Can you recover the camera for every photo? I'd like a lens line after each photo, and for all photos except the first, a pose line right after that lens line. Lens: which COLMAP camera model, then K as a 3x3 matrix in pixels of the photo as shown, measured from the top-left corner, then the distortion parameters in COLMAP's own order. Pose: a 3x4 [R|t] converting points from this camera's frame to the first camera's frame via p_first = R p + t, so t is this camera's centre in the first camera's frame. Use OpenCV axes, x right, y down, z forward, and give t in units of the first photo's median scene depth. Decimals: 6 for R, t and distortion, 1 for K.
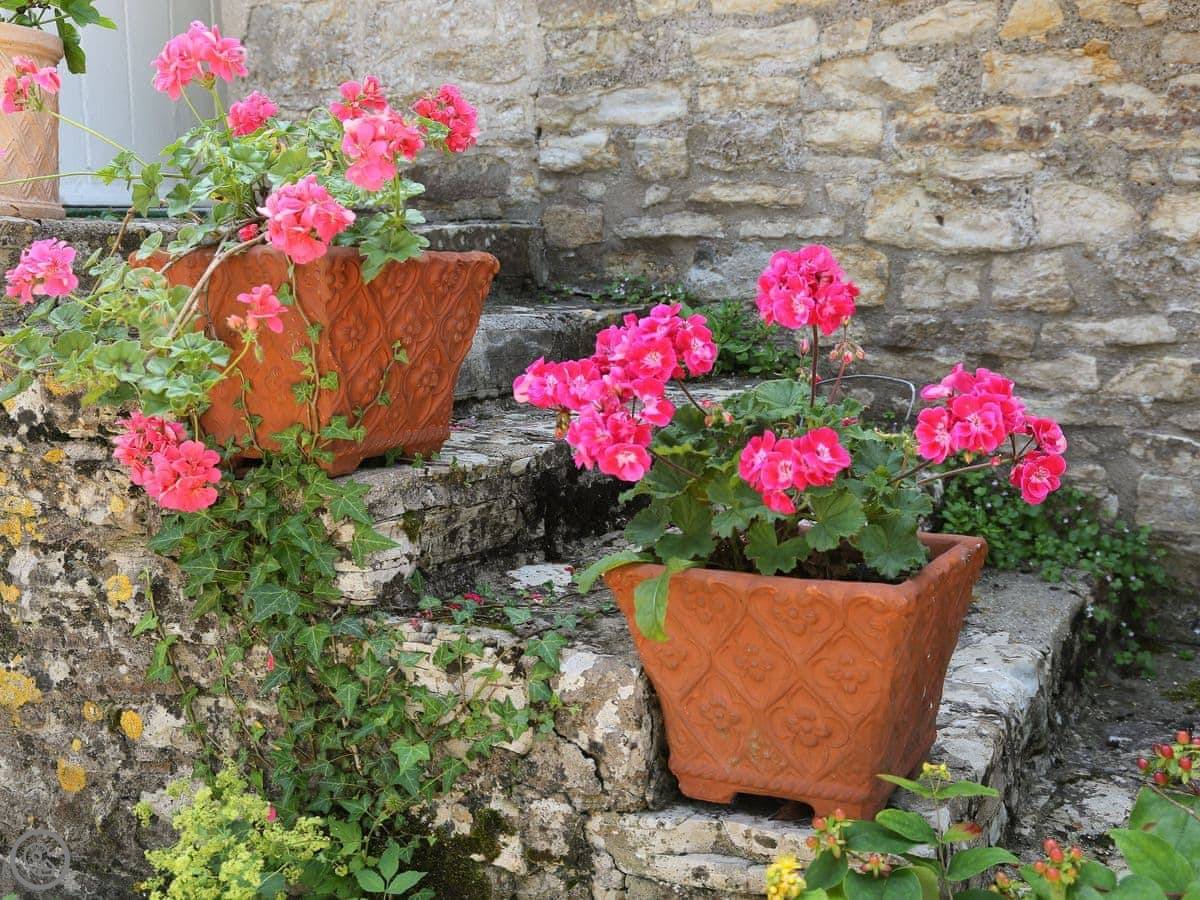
lens RADIAL K [[1329.5, 0, 600.0], [0, 1329.5, 450.0], [0, 0, 1]] dist [0.047675, -0.012289]
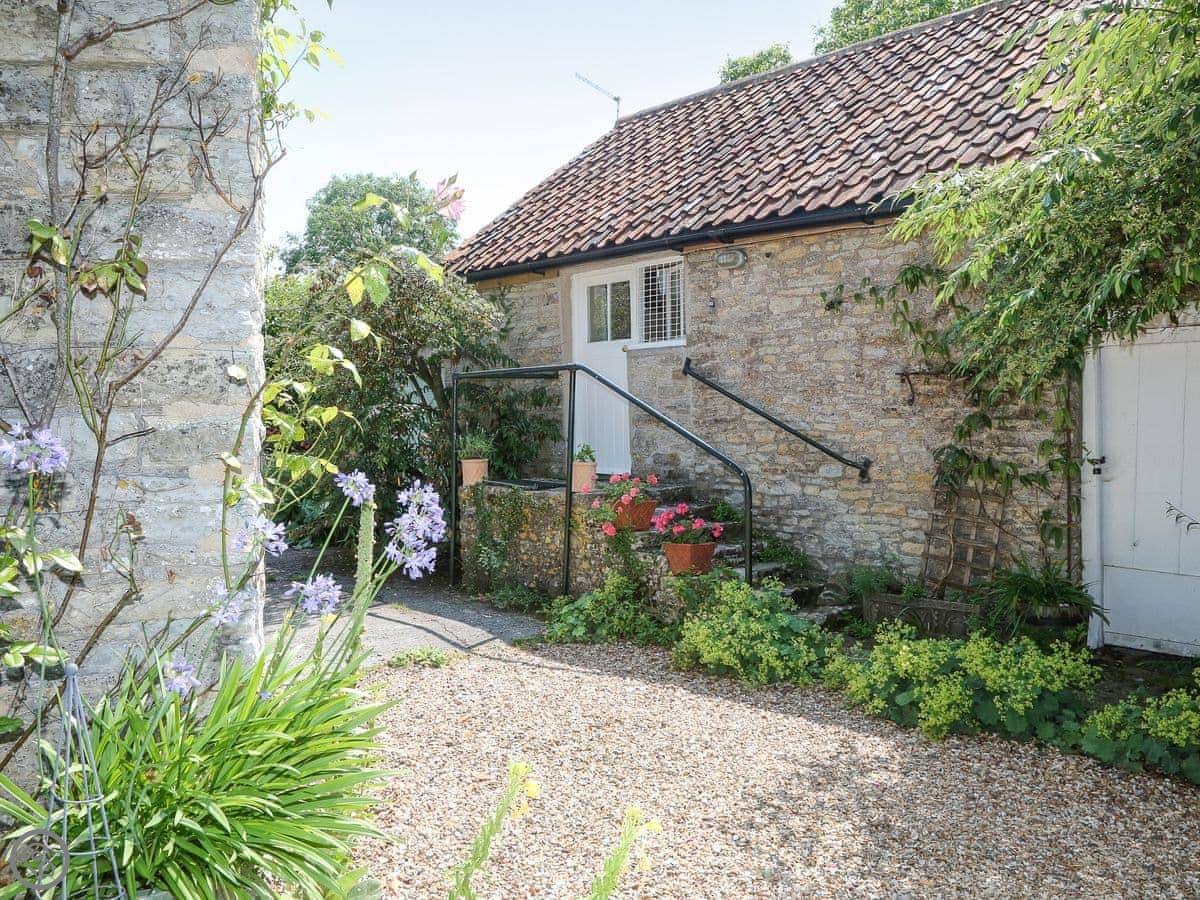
lens RADIAL K [[1103.4, 0, 600.0], [0, 1103.4, 450.0], [0, 0, 1]] dist [-0.164592, -0.001753]
pose [[0.944483, -0.001153, -0.328558, 1.433798], [-0.040785, 0.991848, -0.120721, 0.273739], [0.326019, 0.127419, 0.936737, -4.206099]]
